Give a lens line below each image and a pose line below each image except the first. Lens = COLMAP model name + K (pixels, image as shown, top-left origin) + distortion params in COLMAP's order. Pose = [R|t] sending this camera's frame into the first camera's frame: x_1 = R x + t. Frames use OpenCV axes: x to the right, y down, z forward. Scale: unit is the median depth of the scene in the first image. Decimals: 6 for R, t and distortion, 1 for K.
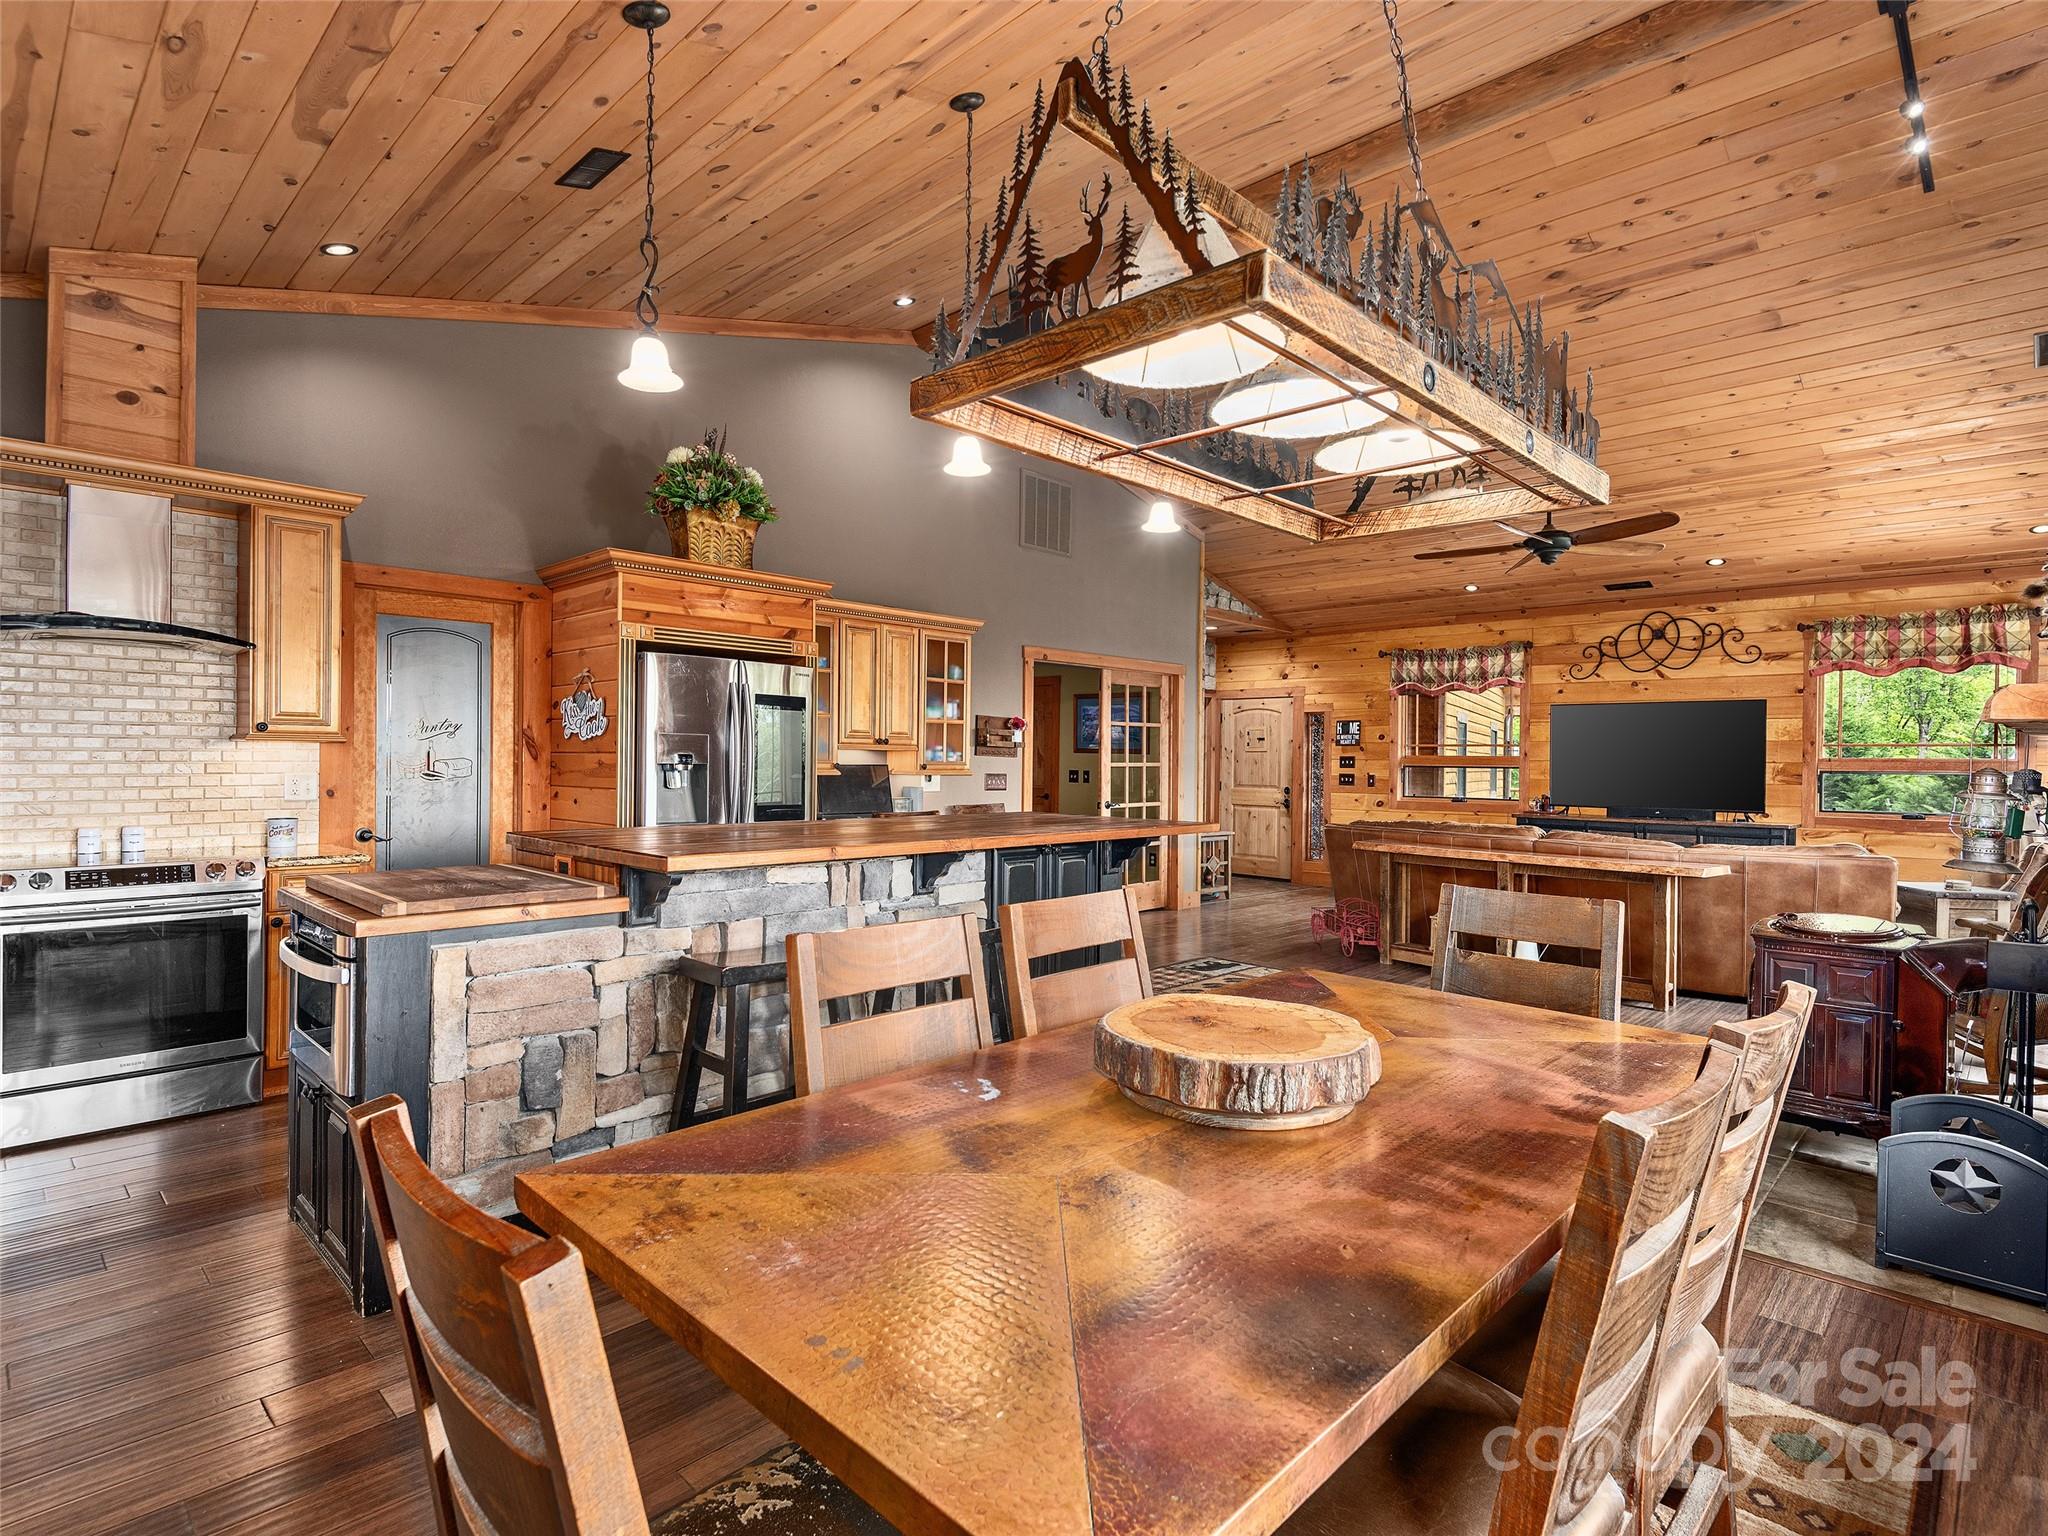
lens RADIAL K [[1037.2, 0, 1030.2], [0, 1037.2, 761.7], [0, 0, 1]] dist [0.039280, -0.025265]
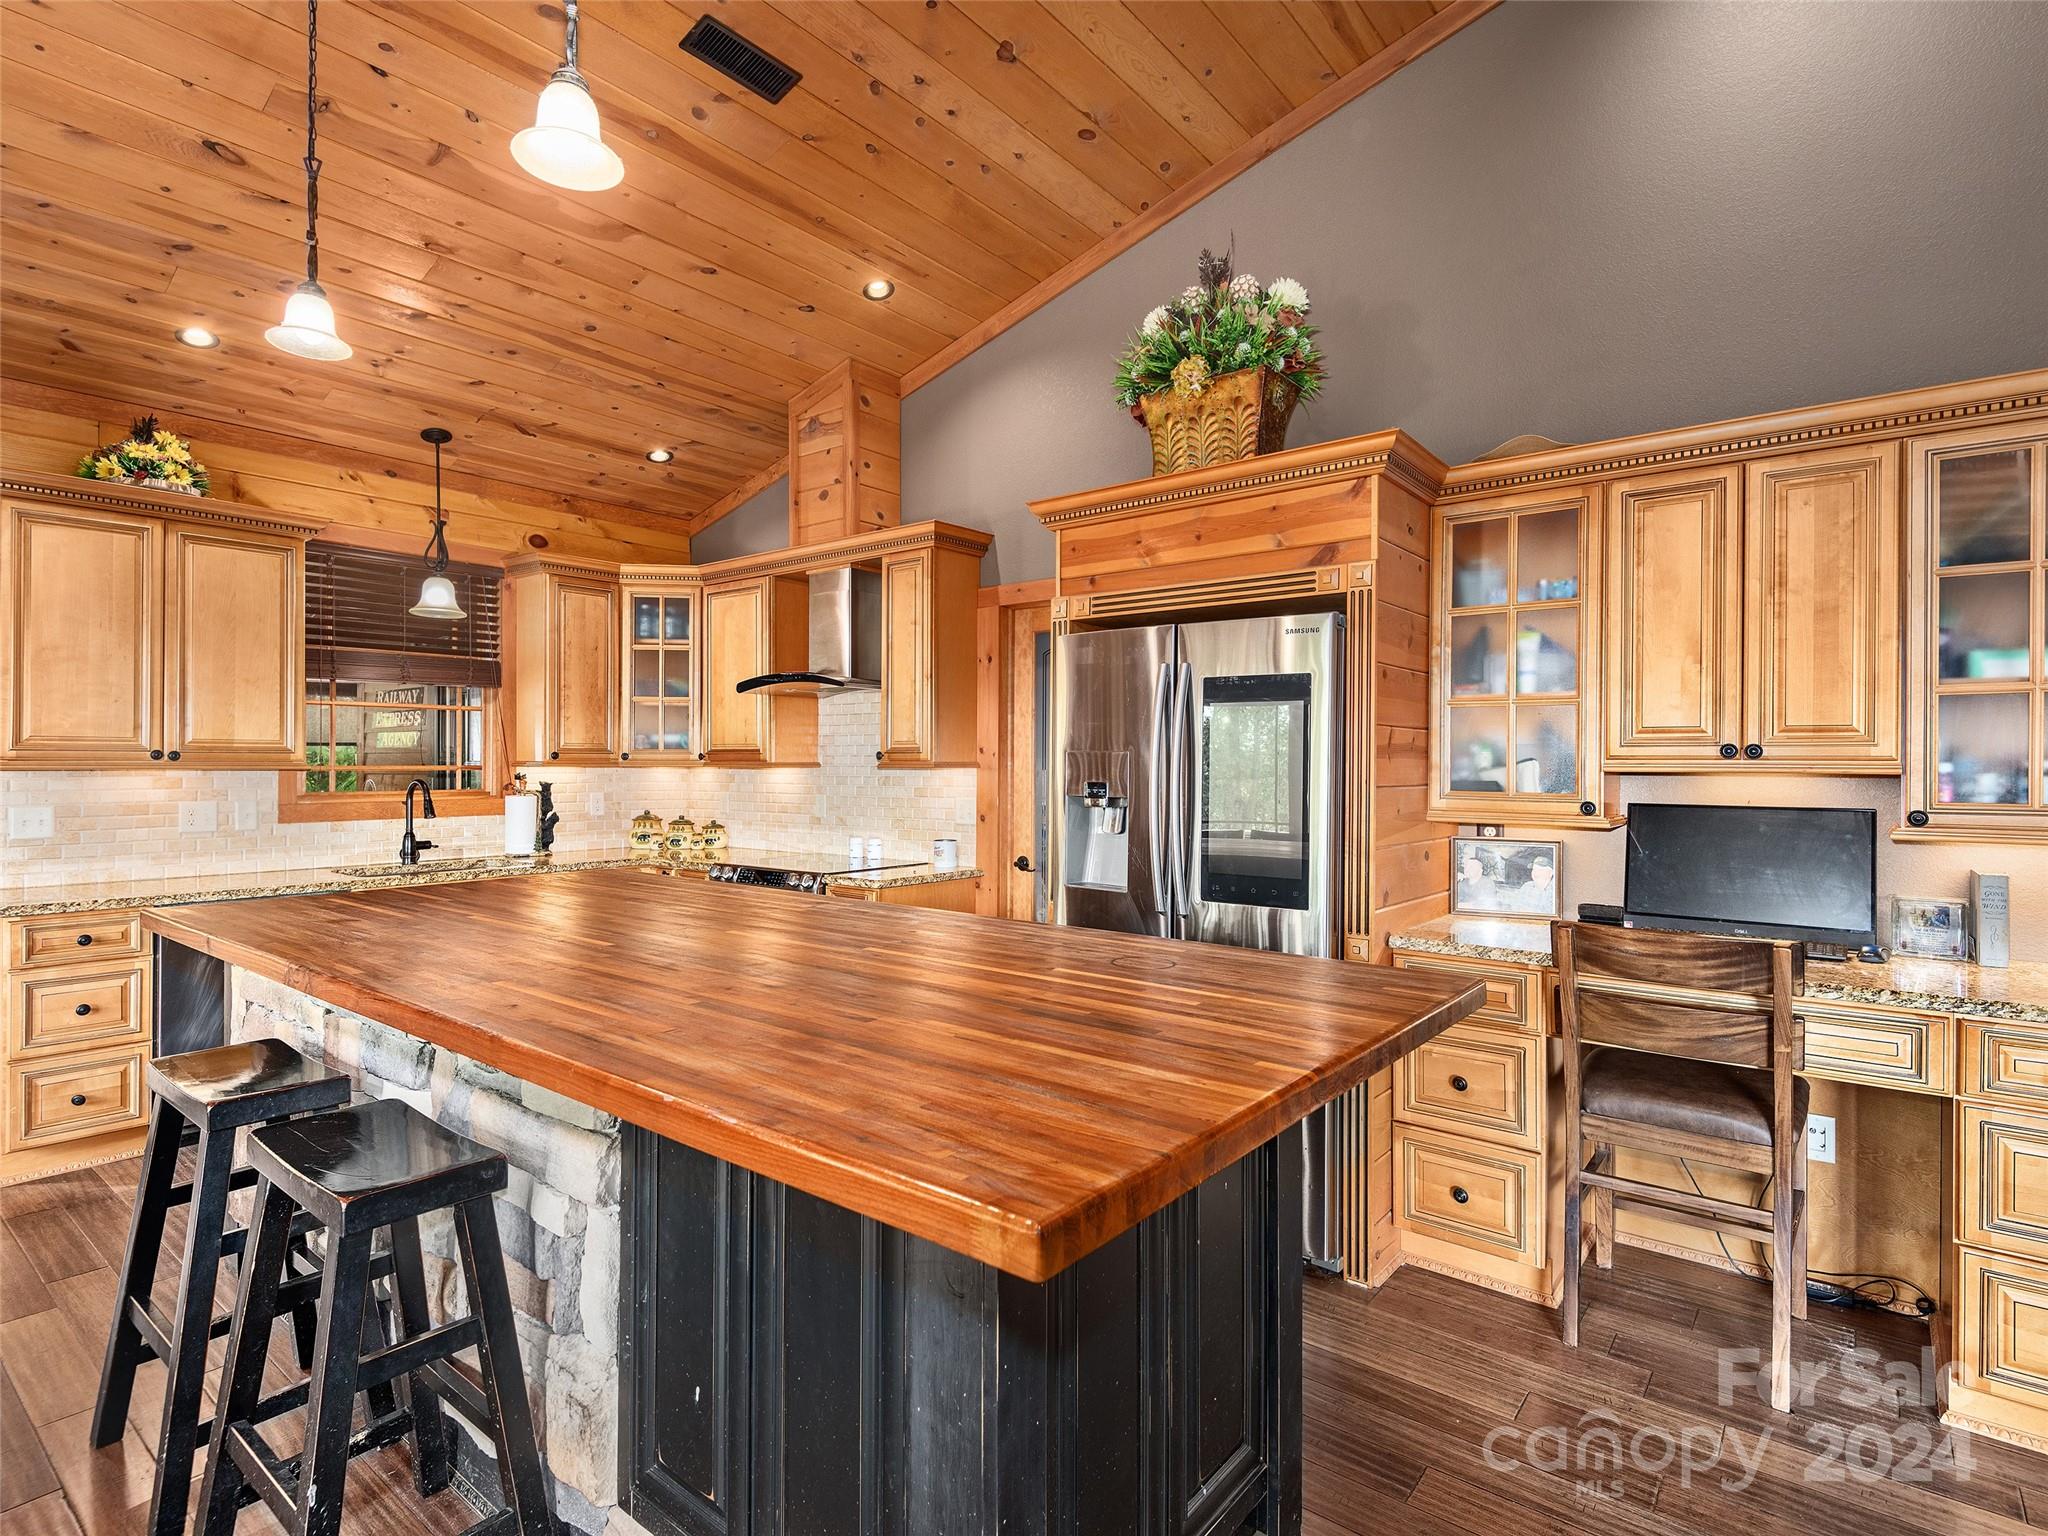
lens RADIAL K [[1037.2, 0, 1030.2], [0, 1037.2, 761.7], [0, 0, 1]] dist [0.039280, -0.025265]
pose [[0.107762, -0.013343, -0.994087, 0.364389], [-0.007362, 0.999872, -0.014219, -0.012180], [0.994149, 0.008851, 0.107650, 1.029189]]
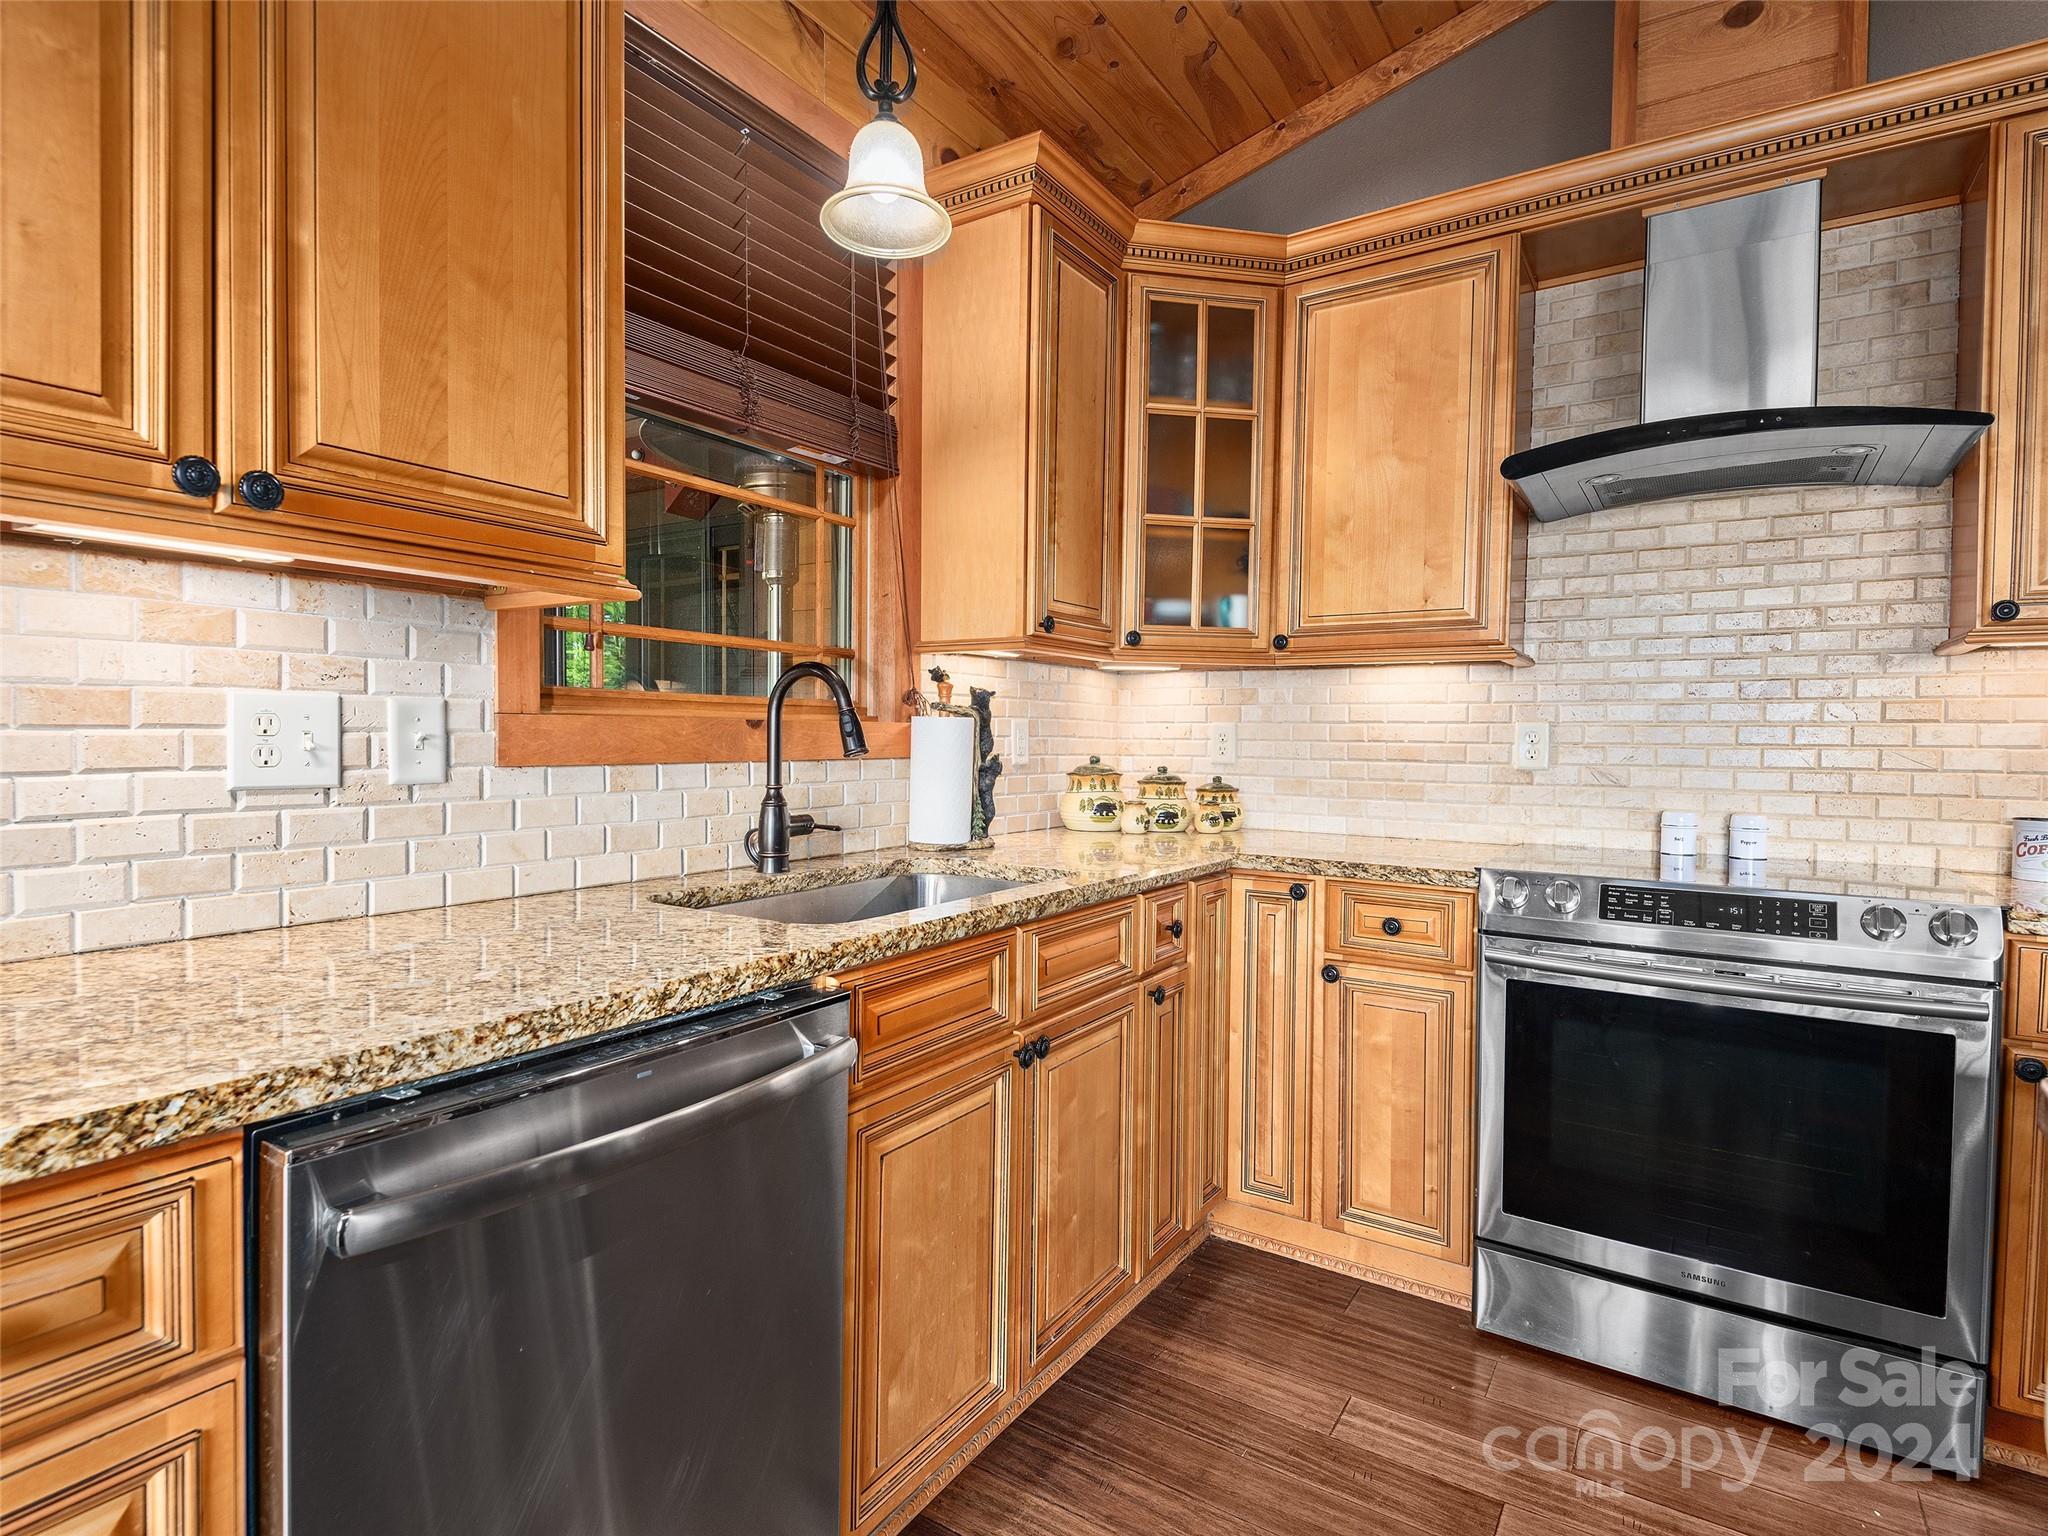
lens RADIAL K [[1037.2, 0, 1030.2], [0, 1037.2, 761.7], [0, 0, 1]] dist [0.039280, -0.025265]
pose [[0.190102, 0.013094, -0.981677, -0.367642], [-0.013542, 0.999851, 0.010714, 0.032173], [0.981671, 0.011258, 0.190251, 0.506964]]
